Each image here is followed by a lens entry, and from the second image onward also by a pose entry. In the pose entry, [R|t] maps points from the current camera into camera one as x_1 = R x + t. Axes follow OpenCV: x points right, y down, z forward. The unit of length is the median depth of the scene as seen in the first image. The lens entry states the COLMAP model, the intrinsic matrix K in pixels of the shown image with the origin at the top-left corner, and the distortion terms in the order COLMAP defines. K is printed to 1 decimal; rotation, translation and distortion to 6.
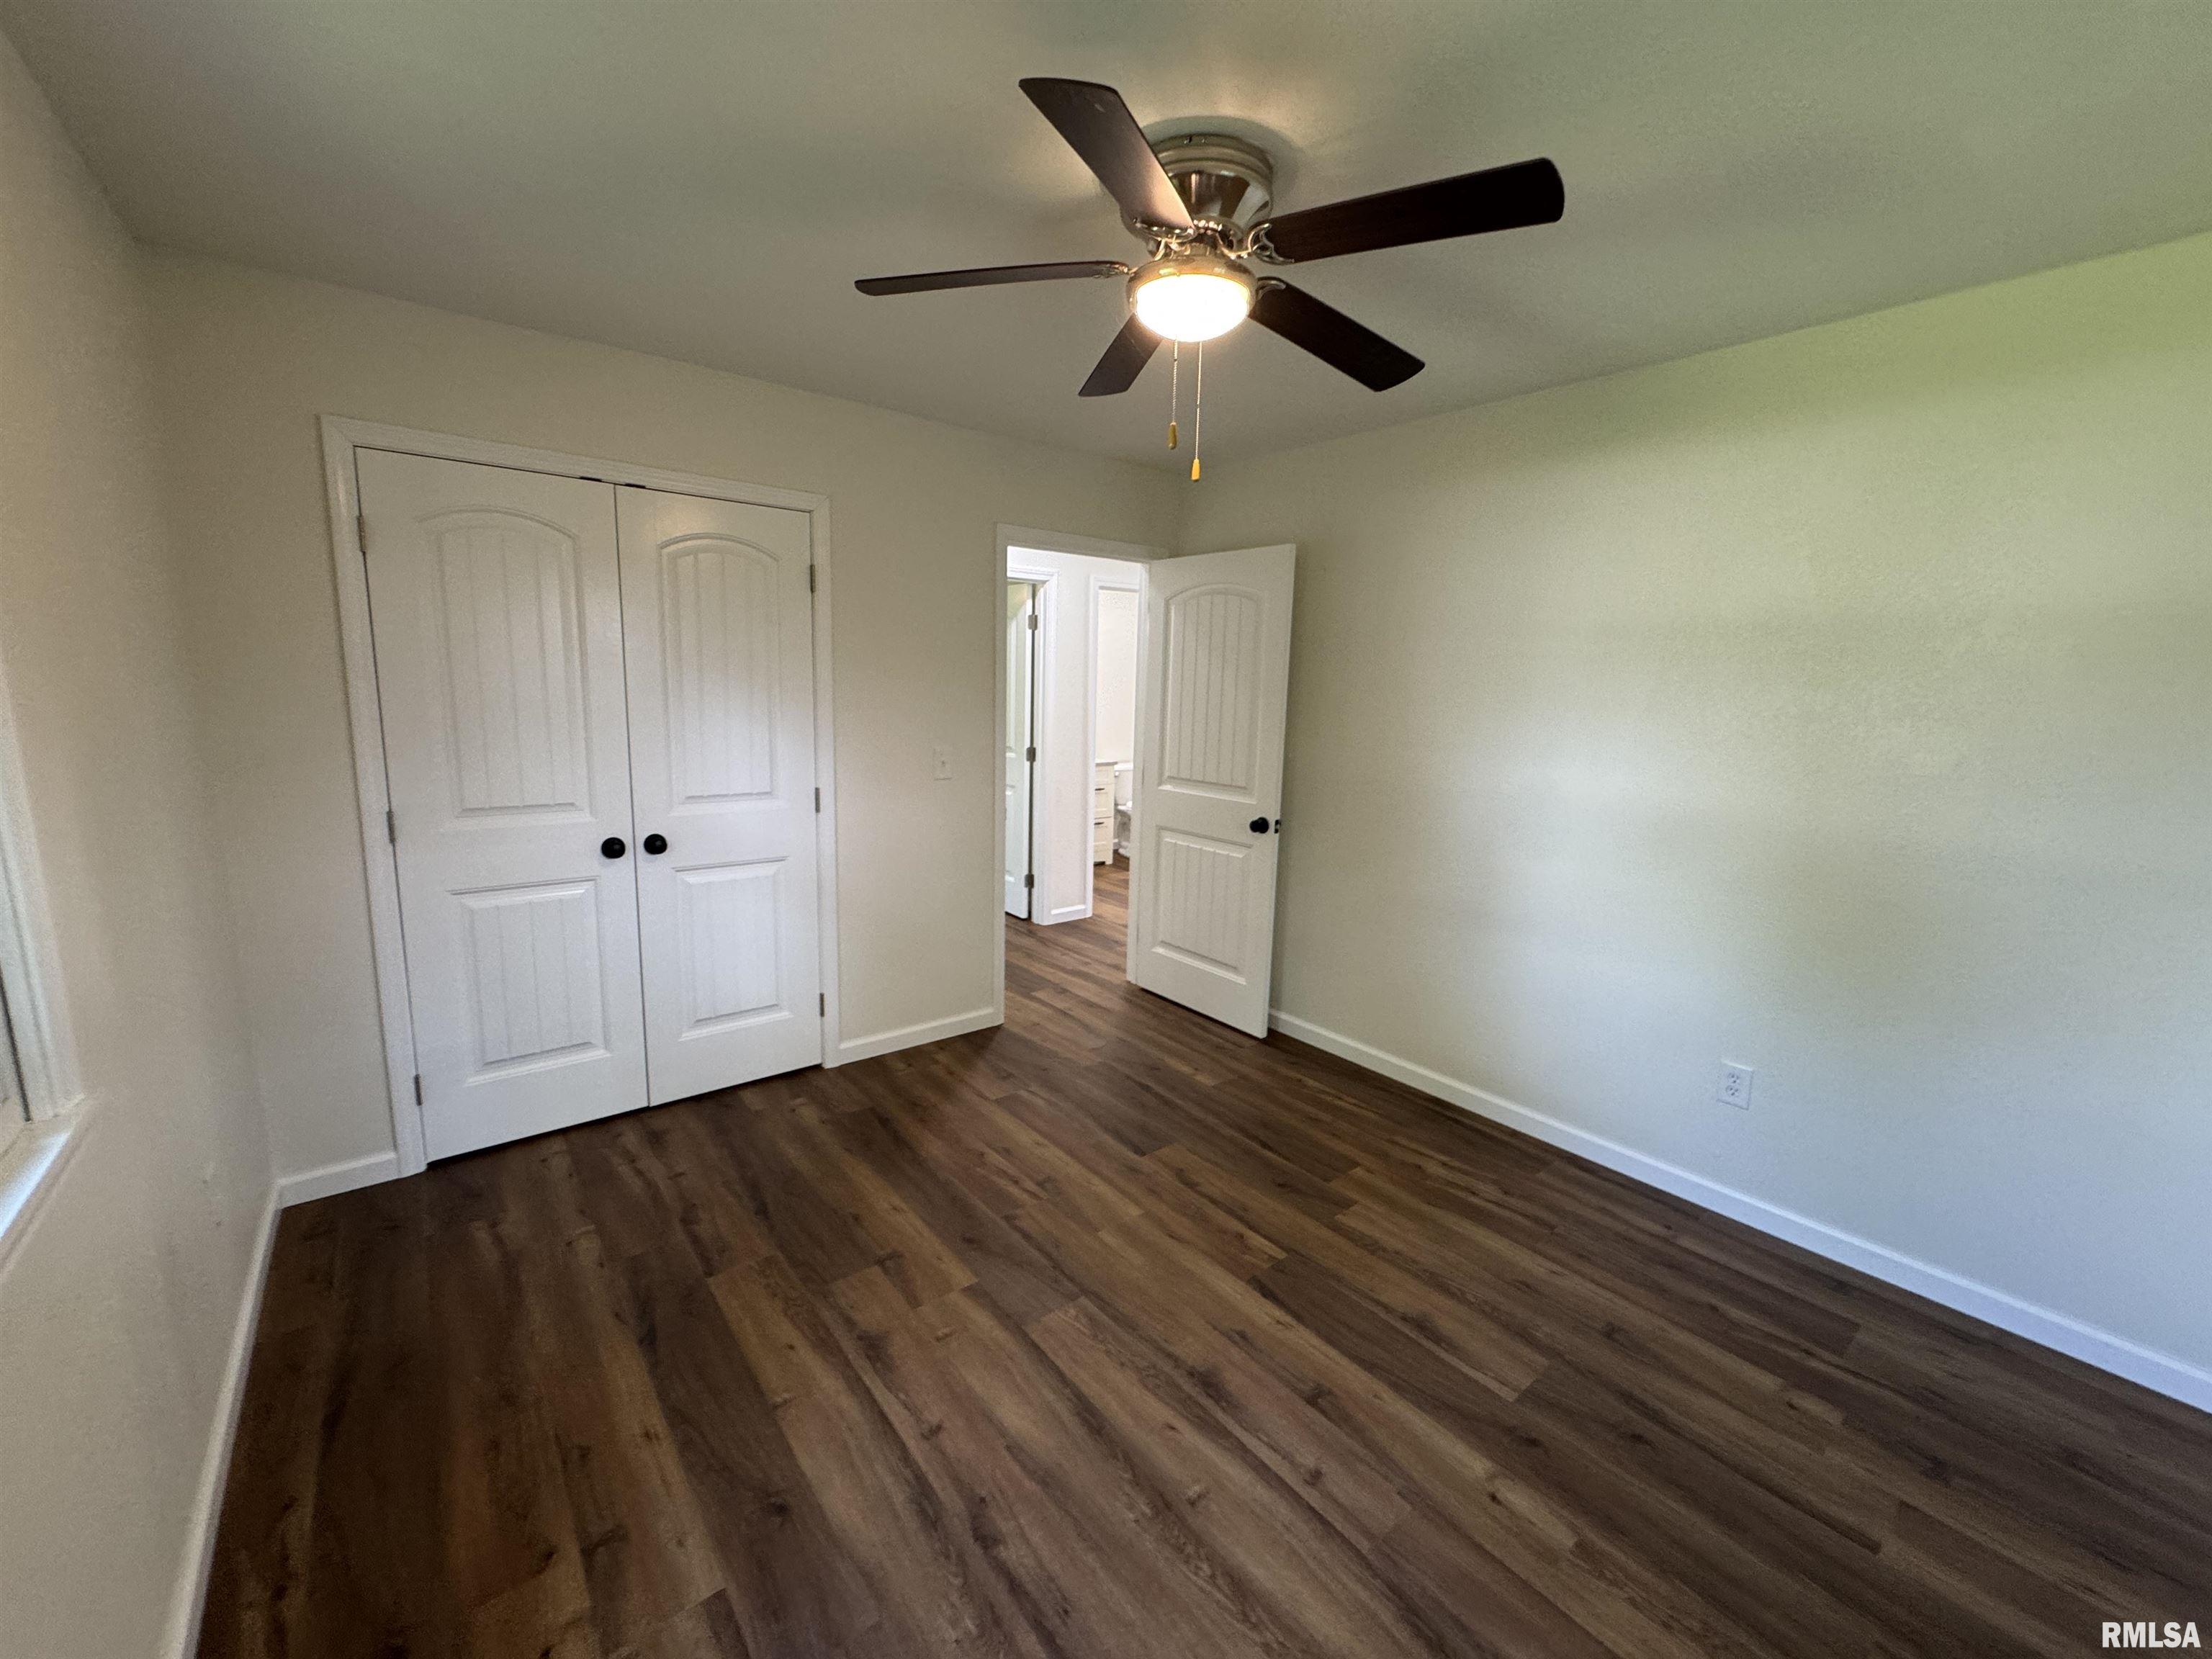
lens RADIAL K [[897.7, 0, 1098.8], [0, 897.7, 824.7], [0, 0, 1]] dist [-0.001288, 0.000066]
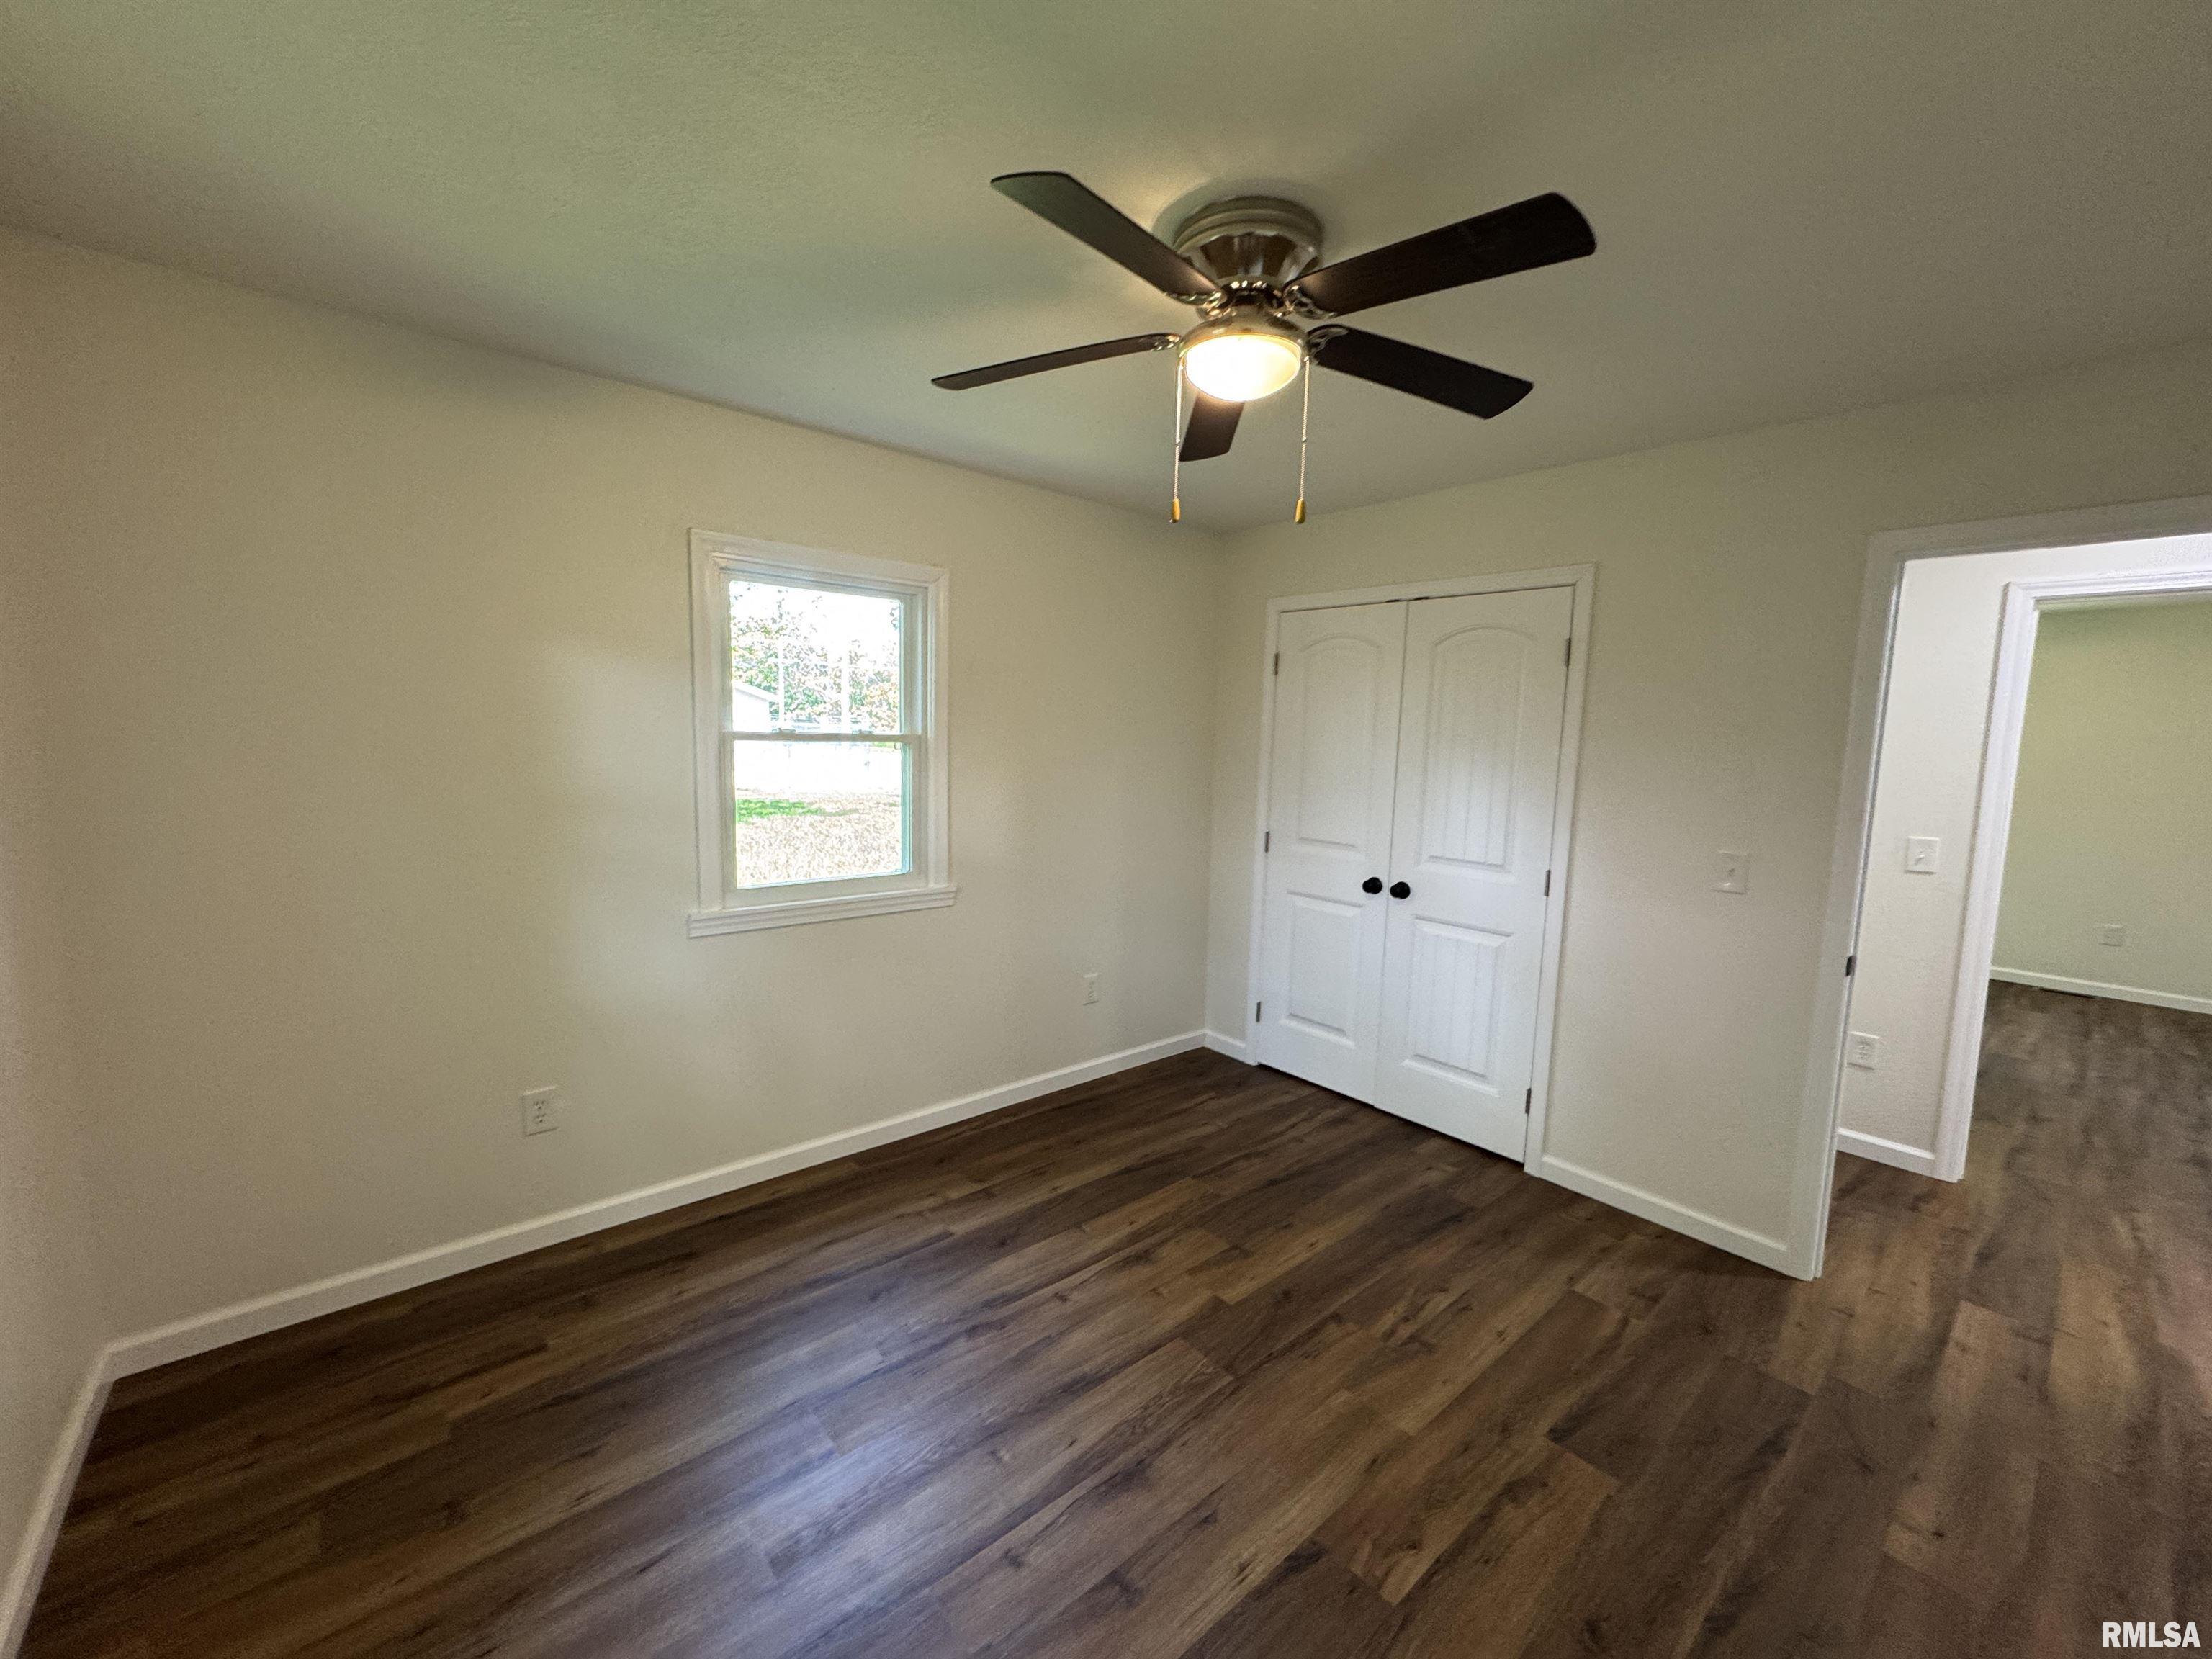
lens RADIAL K [[892.7, 0, 1105.9], [0, 892.7, 826.9], [0, 0, 1]] dist [-0.001044, 0.000069]
pose [[0.030543, 0.080749, -0.996266, 0.747639], [-0.190406, 0.978949, 0.073508, -0.082217], [0.981230, 0.187450, 0.045275, 0.602197]]
